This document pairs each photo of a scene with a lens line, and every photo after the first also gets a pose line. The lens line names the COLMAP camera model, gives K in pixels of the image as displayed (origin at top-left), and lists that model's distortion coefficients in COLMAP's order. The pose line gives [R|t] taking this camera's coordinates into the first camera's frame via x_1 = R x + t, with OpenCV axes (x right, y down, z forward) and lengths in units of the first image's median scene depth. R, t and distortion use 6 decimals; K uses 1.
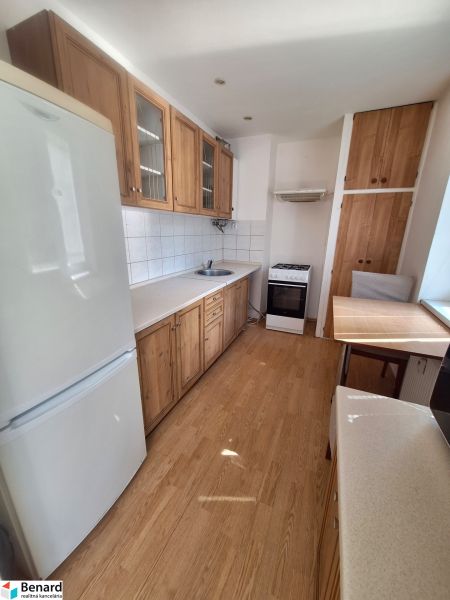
lens RADIAL K [[236.2, 0, 225.8], [0, 236.2, 299.2], [0, 0, 1]] dist [0.000265, 0.000931]
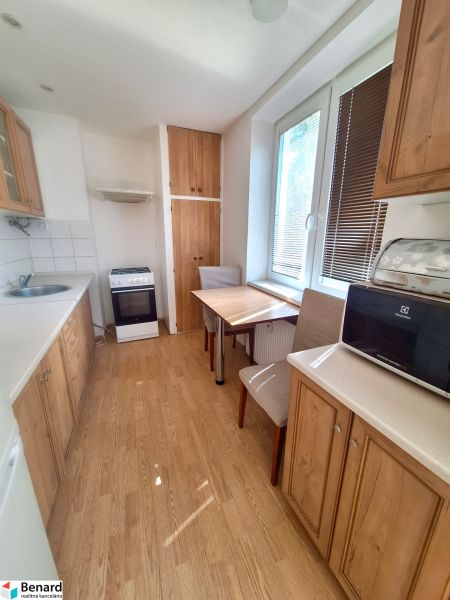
lens RADIAL K [[236.2, 0, 225.0], [0, 236.2, 298.7], [0, 0, 1]] dist [0.000265, 0.000931]
pose [[0.694448, -0.200452, 0.691058, -0.179676], [0.208402, 0.975280, 0.073471, -0.025948], [-0.688702, 0.092996, 0.719055, 0.098905]]
